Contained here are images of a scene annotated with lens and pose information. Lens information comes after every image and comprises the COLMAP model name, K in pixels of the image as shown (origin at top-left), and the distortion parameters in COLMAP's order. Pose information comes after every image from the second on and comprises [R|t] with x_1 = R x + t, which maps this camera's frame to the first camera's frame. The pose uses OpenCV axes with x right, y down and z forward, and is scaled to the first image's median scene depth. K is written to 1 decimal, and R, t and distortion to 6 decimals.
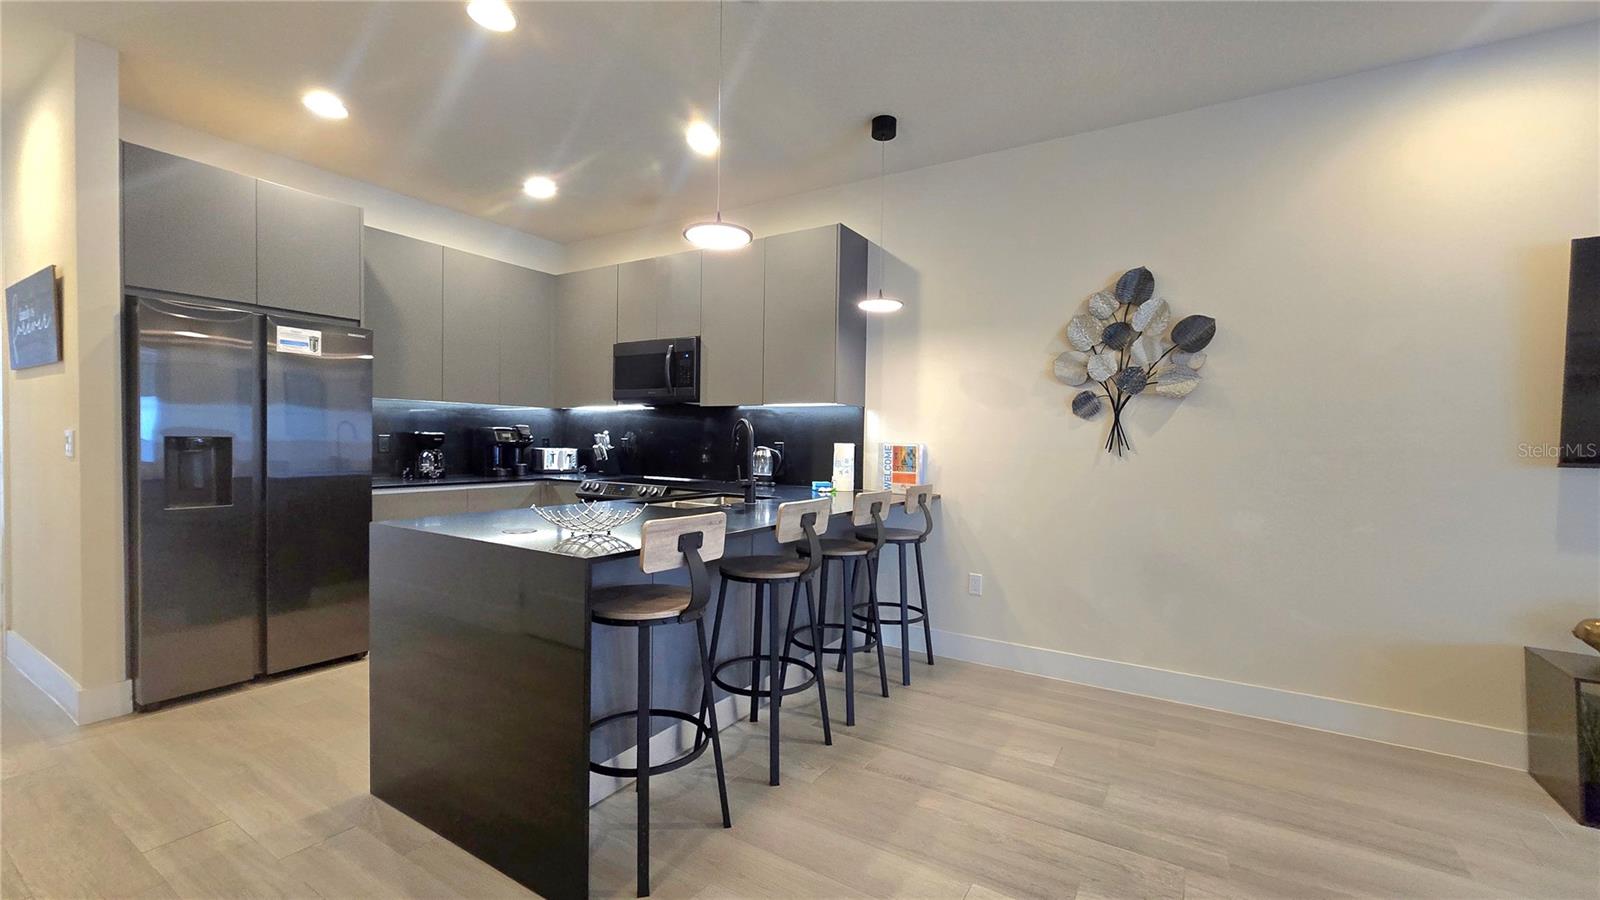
lens RADIAL K [[657.3, 0, 802.2], [0, 657.3, 459.5], [0, 0, 1]] dist [-0.015086, 0.005272]
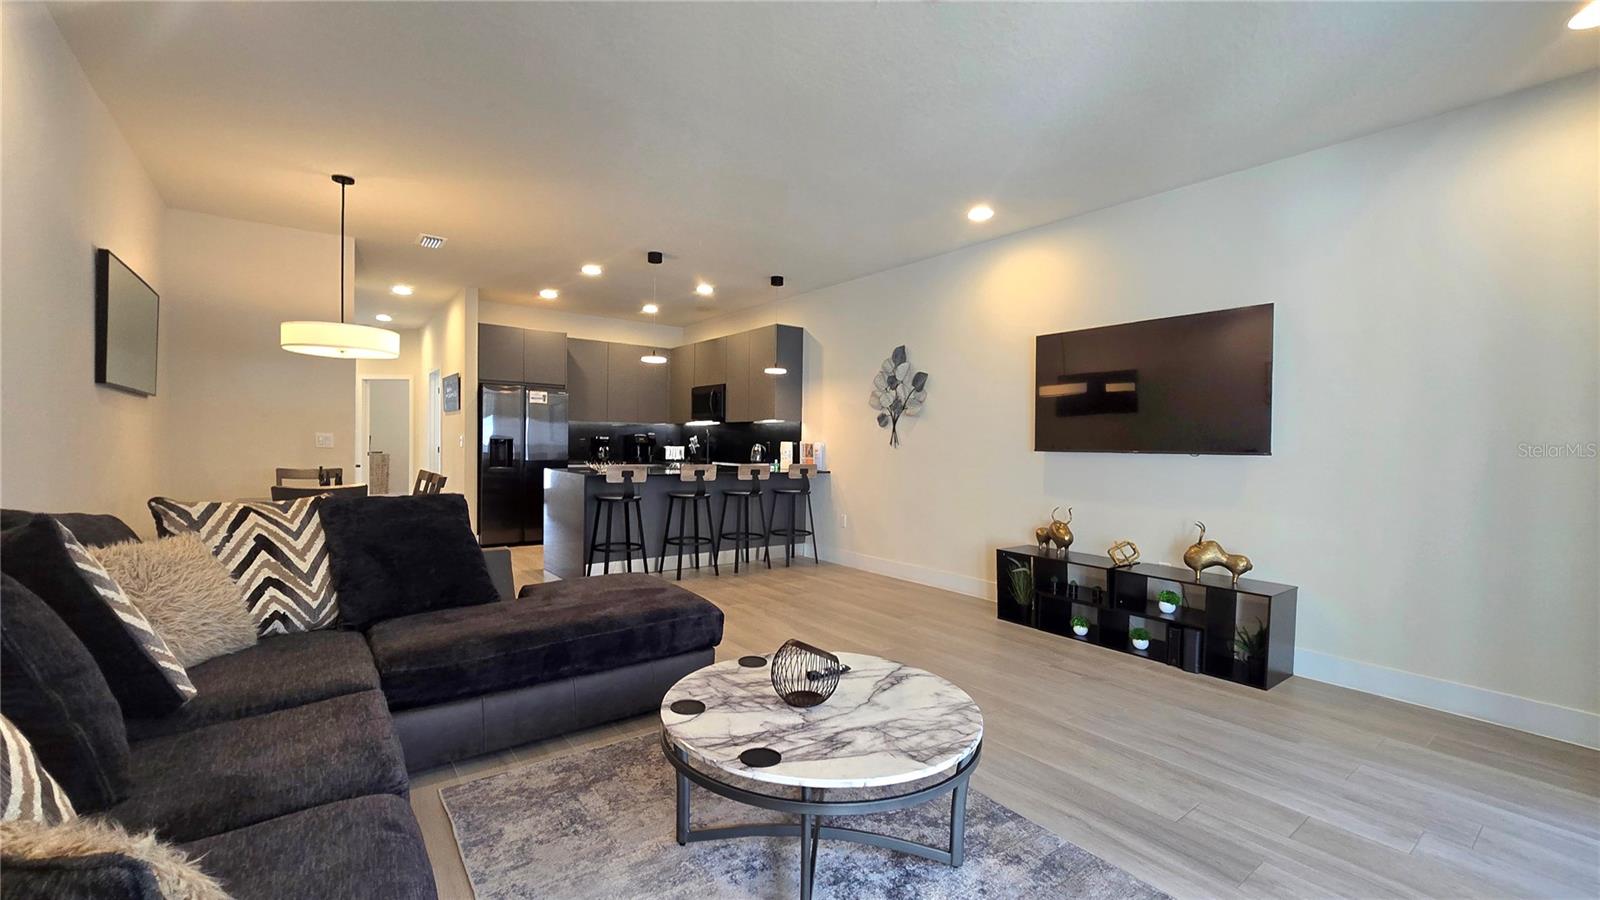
lens RADIAL K [[657.3, 0, 798.0], [0, 657.3, 458.4], [0, 0, 1]] dist [-0.015086, 0.005272]
pose [[0.934251, 0.006602, -0.356554, 0.883491], [-0.011066, 0.999884, -0.010481, 0.045464], [0.356444, 0.013737, 0.934216, -0.803046]]
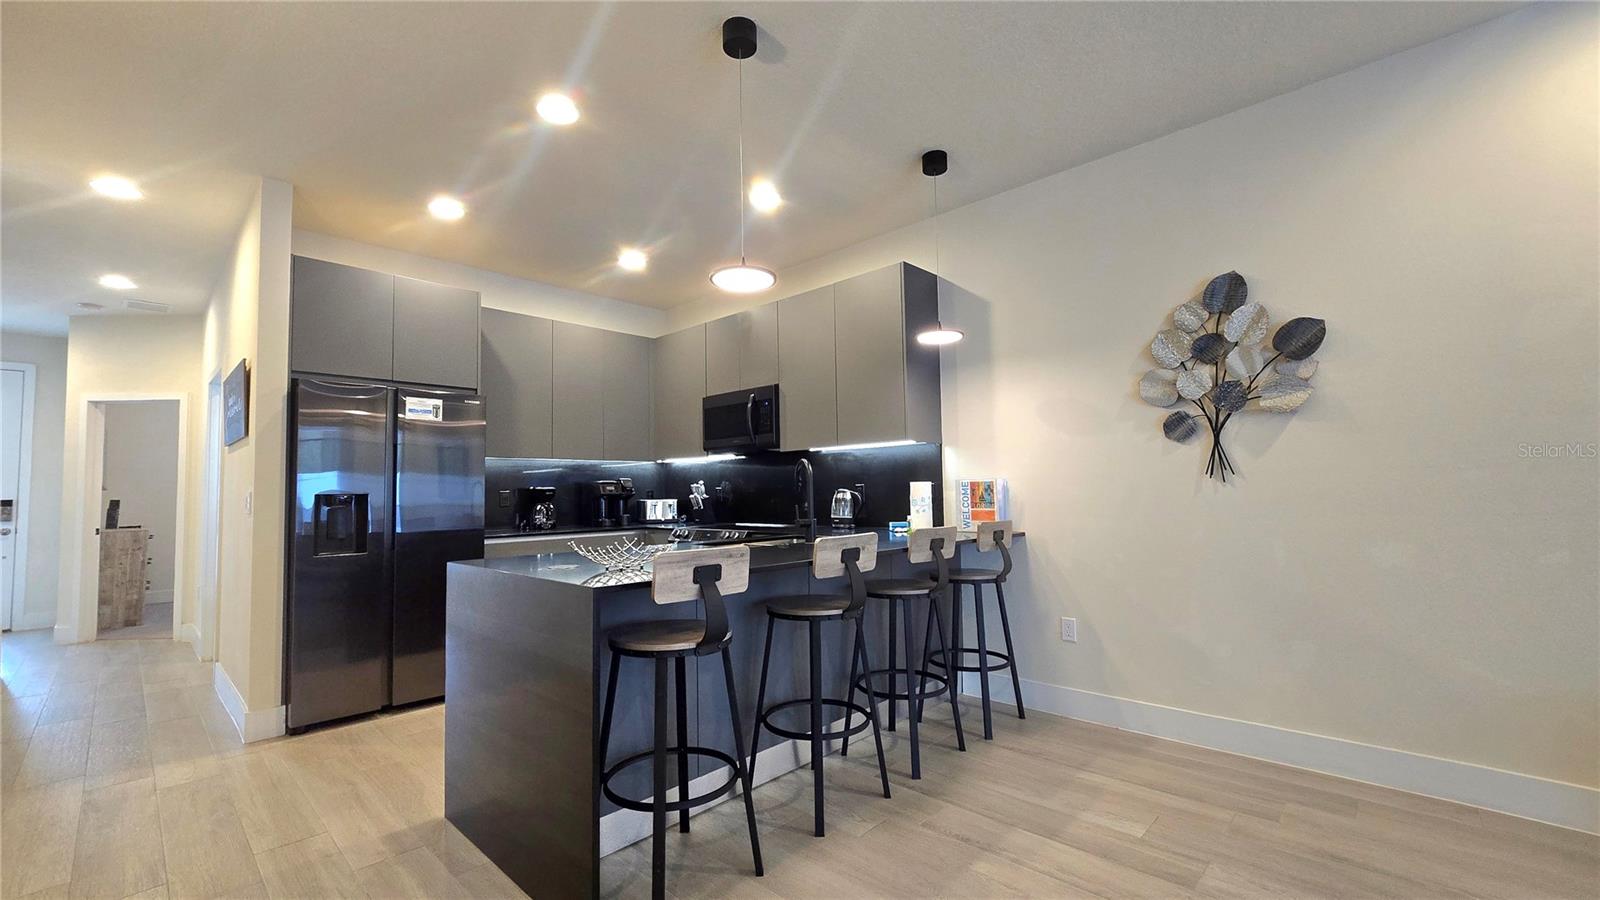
lens RADIAL K [[657.3, 0, 801.3], [0, 657.3, 459.5], [0, 0, 1]] dist [-0.015086, 0.005272]
pose [[0.978526, -0.045195, -0.201108, 0.105382], [0.028917, 0.996117, -0.083158, 0.021769], [0.204085, 0.075557, 0.976033, 0.018020]]
